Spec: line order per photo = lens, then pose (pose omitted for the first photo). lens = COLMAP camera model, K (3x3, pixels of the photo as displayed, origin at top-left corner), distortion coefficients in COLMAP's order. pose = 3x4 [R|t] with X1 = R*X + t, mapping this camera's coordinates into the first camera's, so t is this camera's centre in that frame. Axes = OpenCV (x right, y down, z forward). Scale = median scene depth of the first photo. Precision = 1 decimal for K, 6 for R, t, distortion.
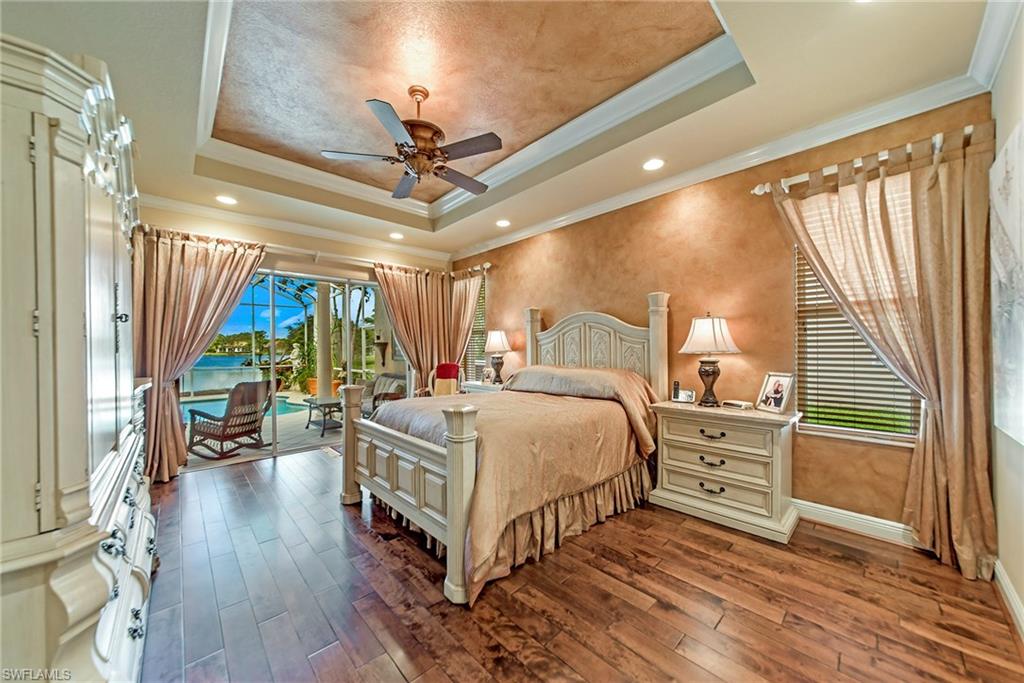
lens RADIAL K [[360.7, 0, 506.1], [0, 360.7, 348.2], [0, 0, 1]] dist [-0.002546, 0.000061]
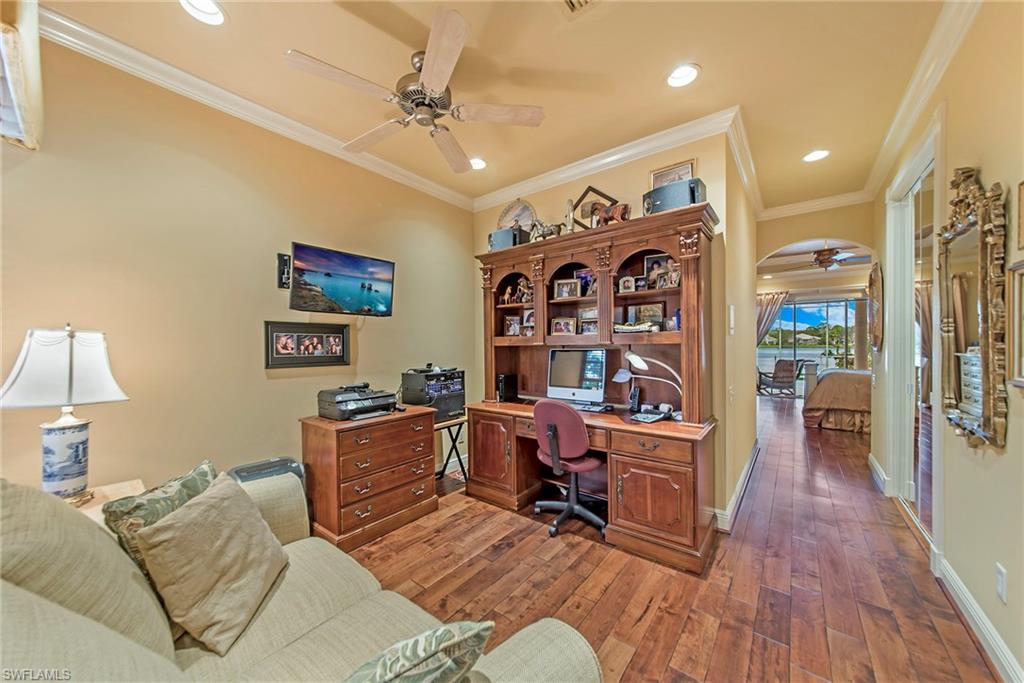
lens RADIAL K [[360.7, 0, 506.1], [0, 360.7, 348.2], [0, 0, 1]] dist [-0.002546, 0.000061]
pose [[0.150464, 0.012953, -0.988531, 1.015143], [0.005454, 0.999888, 0.013932, -0.002208], [0.988600, -0.007488, 0.150376, -0.806890]]
